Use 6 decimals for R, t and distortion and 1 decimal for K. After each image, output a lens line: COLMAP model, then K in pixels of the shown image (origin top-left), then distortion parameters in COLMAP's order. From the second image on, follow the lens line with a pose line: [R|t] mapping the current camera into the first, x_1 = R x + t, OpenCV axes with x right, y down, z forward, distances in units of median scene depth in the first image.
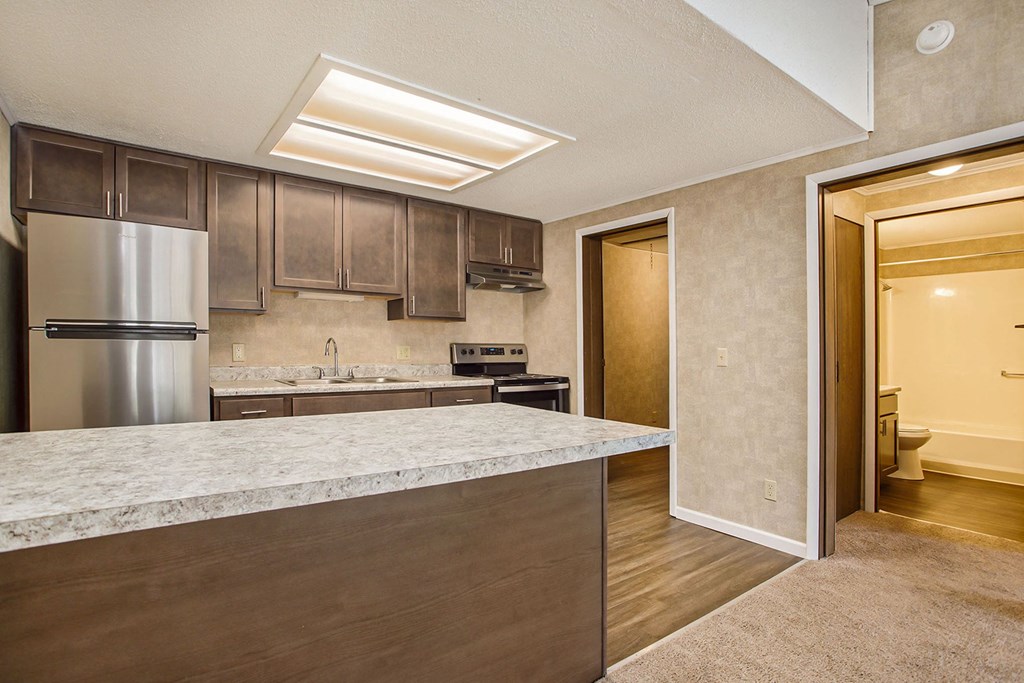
lens RADIAL K [[505.5, 0, 505.5], [0, 505.5, 360.9], [0, 0, 1]] dist [-0.039178, 0.002054]
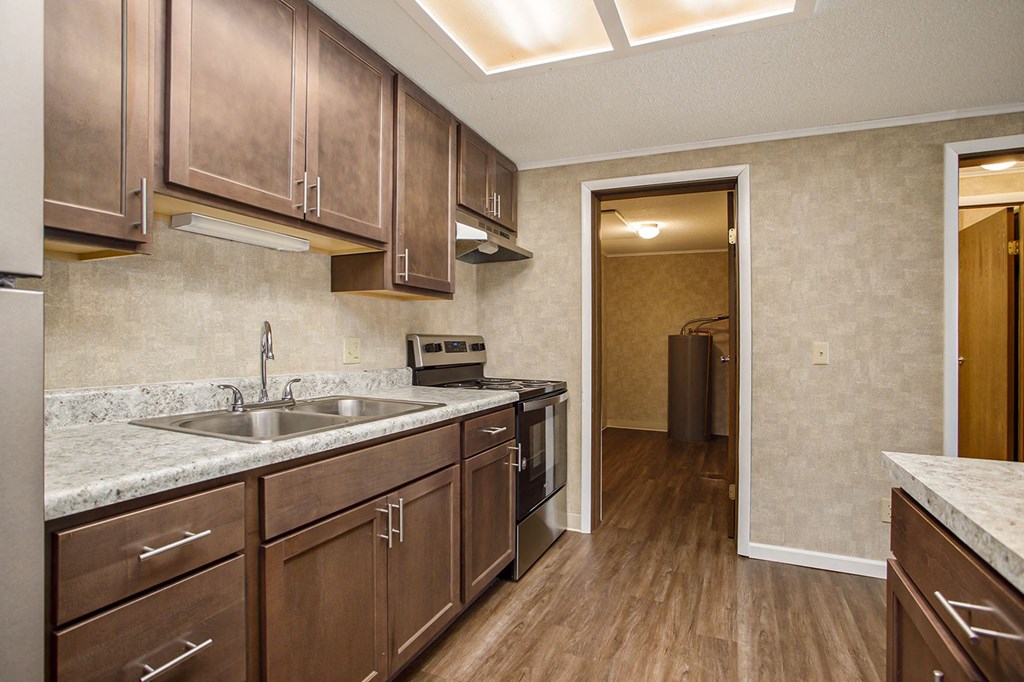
lens RADIAL K [[509.6, 0, 498.0], [0, 509.6, 337.3], [0, 0, 1]] dist [-0.041401, 0.014457]
pose [[0.872812, 0.002916, 0.488048, -0.386960], [0.011714, 0.999569, -0.026921, -0.016060], [-0.487916, 0.029213, 0.872401, 0.491069]]
